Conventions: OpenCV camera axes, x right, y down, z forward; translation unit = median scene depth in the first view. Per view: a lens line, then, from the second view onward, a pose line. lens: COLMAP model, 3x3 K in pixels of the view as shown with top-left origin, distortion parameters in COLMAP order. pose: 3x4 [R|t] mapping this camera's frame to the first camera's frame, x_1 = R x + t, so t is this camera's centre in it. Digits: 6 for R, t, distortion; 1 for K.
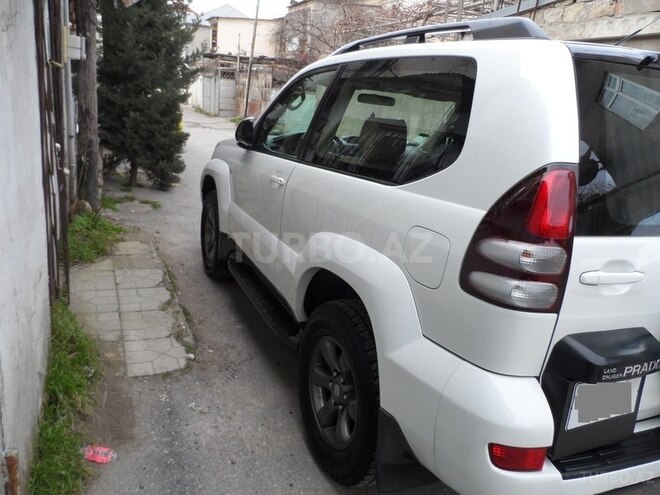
lens RADIAL K [[491.2, 0, 329.0], [0, 491.2, 246.5], [0, 0, 1]] dist [0.000550, 0.002205]
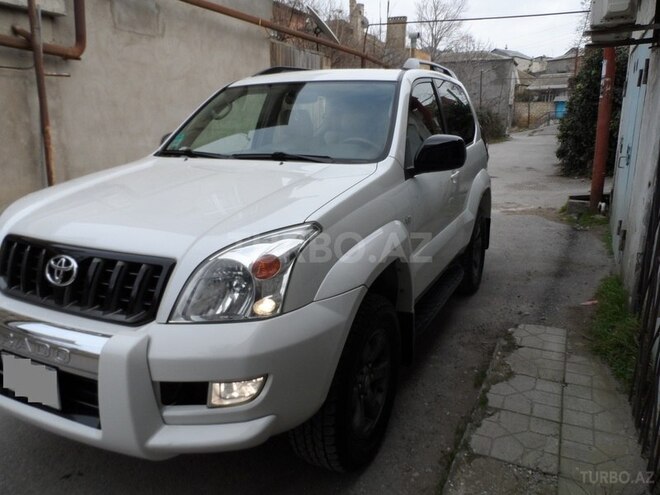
lens RADIAL K [[496.0, 0, 332.4], [0, 496.0, 248.6], [0, 0, 1]] dist [-0.009222, -0.003915]
pose [[-0.630449, -0.291869, 0.719268, -0.812891], [0.153769, 0.861294, 0.484282, -0.592957], [-0.760848, 0.415916, -0.498121, 1.840992]]
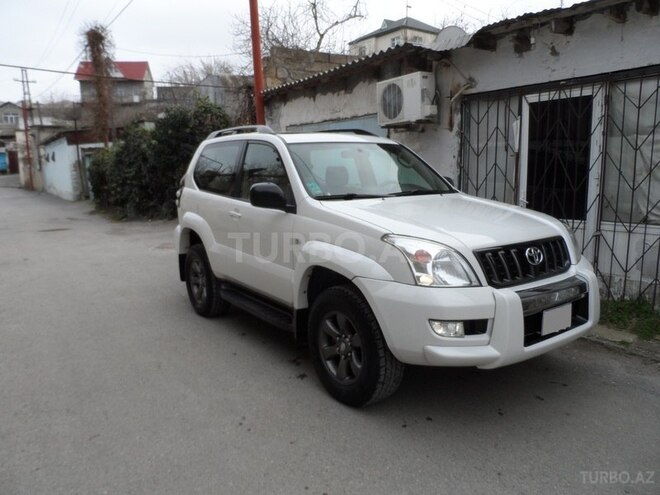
lens RADIAL K [[496.0, 0, 332.4], [0, 496.0, 248.6], [0, 0, 1]] dist [-0.009222, -0.003915]
pose [[-0.977907, -0.058674, -0.200635, 0.471937], [-0.137208, 0.904271, 0.404313, -0.699232], [0.157706, 0.422909, -0.892343, 2.665175]]
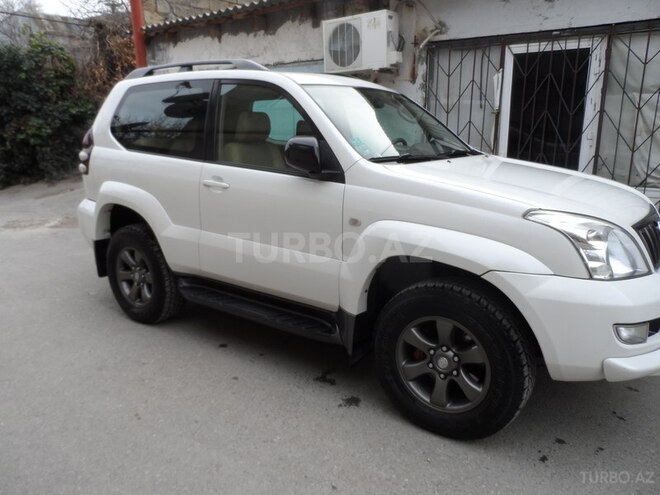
lens RADIAL K [[496.0, 0, 332.4], [0, 496.0, 248.6], [0, 0, 1]] dist [-0.009222, -0.003915]
pose [[-0.865657, 0.011681, -0.500500, 0.782893], [-0.225878, 0.883077, 0.411284, -0.518310], [0.446785, 0.469083, -0.761804, 2.224197]]
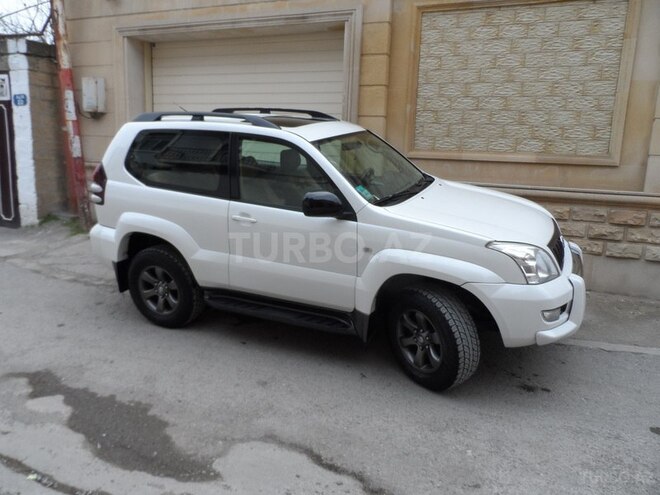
lens RADIAL K [[497.6, 0, 330.0], [0, 497.6, 247.5], [0, 0, 1]] dist [-0.014141, -0.004686]
pose [[-0.750437, 0.096997, -0.653786, 1.184503], [-0.252933, 0.871731, 0.419656, -0.707653], [0.610630, 0.480289, -0.629645, 2.271464]]
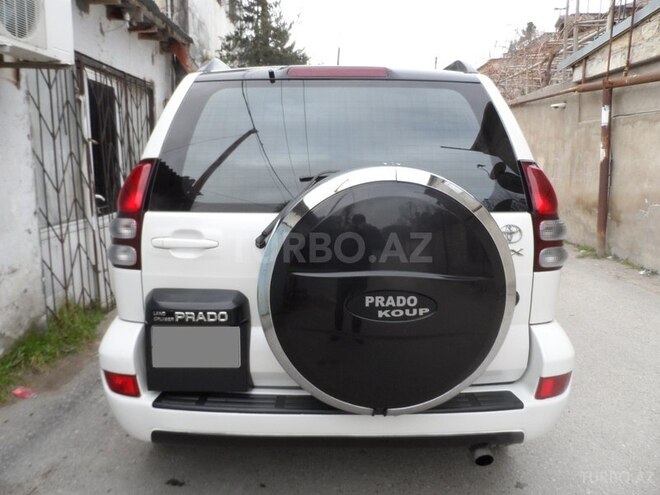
lens RADIAL K [[491.2, 0, 329.0], [0, 491.2, 246.5], [0, 0, 1]] dist [0.000550, 0.002205]
pose [[0.908486, -0.029091, -0.416902, 0.679855], [-0.024201, 0.992238, -0.121975, 0.101643], [0.417215, 0.120902, 0.900730, 0.004175]]
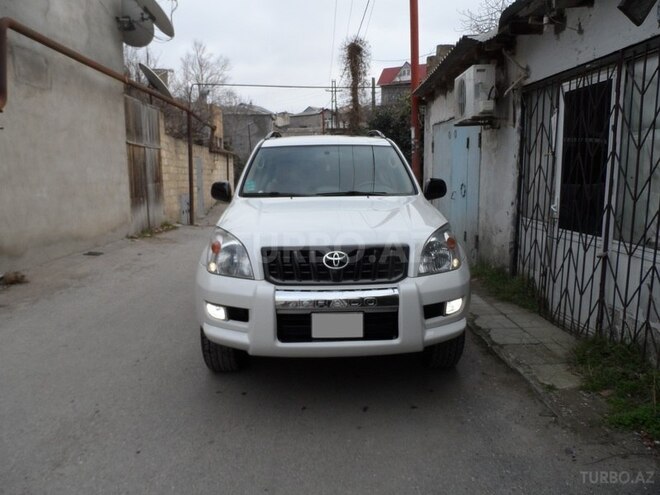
lens RADIAL K [[496.0, 0, 332.4], [0, 496.0, 248.6], [0, 0, 1]] dist [-0.009222, -0.003915]
pose [[-0.919717, -0.157627, 0.359547, -0.522896], [0.020703, 0.895105, 0.445375, -0.808559], [-0.392035, 0.417063, -0.819980, 2.656515]]
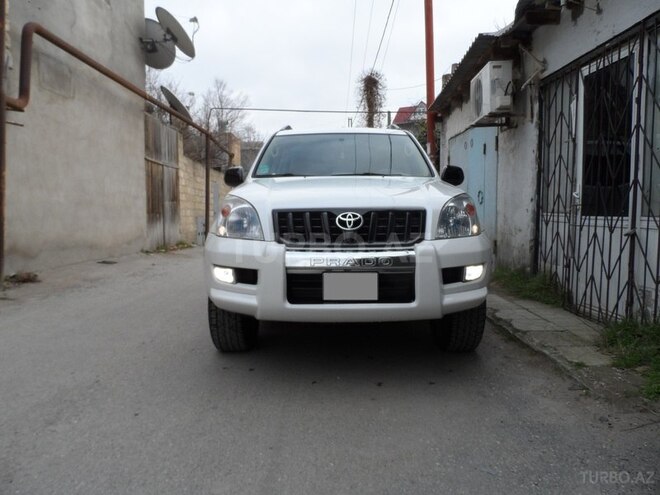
lens RADIAL K [[496.0, 0, 332.4], [0, 496.0, 248.6], [0, 0, 1]] dist [-0.009222, -0.003915]
pose [[-0.906595, -0.136294, 0.399387, -0.534789], [0.025462, 0.927018, 0.374152, -0.645032], [-0.421233, 0.349373, -0.836959, 2.679716]]
